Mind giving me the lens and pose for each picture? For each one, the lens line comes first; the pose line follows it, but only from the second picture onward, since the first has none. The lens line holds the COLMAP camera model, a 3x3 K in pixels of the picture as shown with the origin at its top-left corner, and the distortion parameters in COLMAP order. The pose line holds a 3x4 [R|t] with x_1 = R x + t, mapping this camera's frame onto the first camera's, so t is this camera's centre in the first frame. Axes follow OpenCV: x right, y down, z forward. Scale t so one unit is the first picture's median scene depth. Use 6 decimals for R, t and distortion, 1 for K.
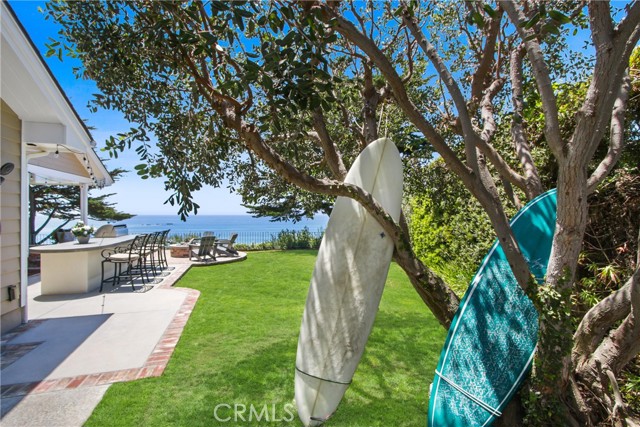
lens RADIAL K [[293.4, 0, 320.0], [0, 293.4, 213.5], [0, 0, 1]] dist [-0.019035, 0.002712]
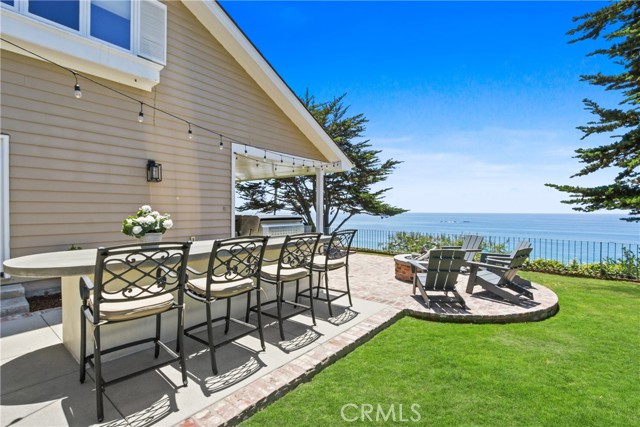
lens RADIAL K [[293.4, 0, 320.2], [0, 293.4, 213.5], [0, 0, 1]] dist [-0.019035, 0.002712]
pose [[0.591389, 0.010904, -0.806313, -0.126328], [-0.007879, 0.999939, 0.007744, 0.023963], [0.806348, 0.001773, 0.591439, 0.503425]]
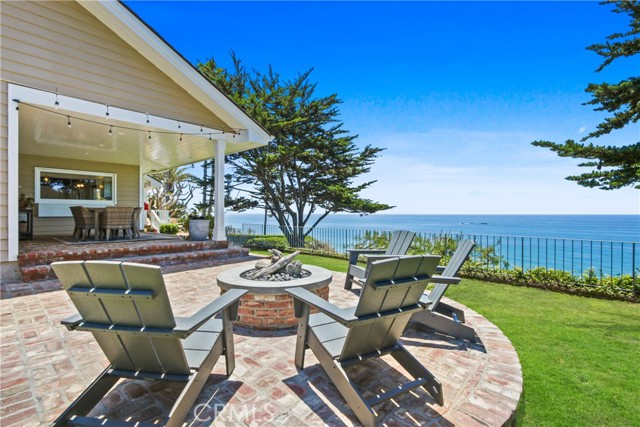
lens RADIAL K [[293.4, 0, 319.3], [0, 293.4, 213.8], [0, 0, 1]] dist [-0.019035, 0.002712]
pose [[0.549989, 0.003032, -0.835166, -0.190561], [-0.002593, 0.999995, 0.001922, 0.052104], [0.835168, 0.001108, 0.549994, 0.856055]]
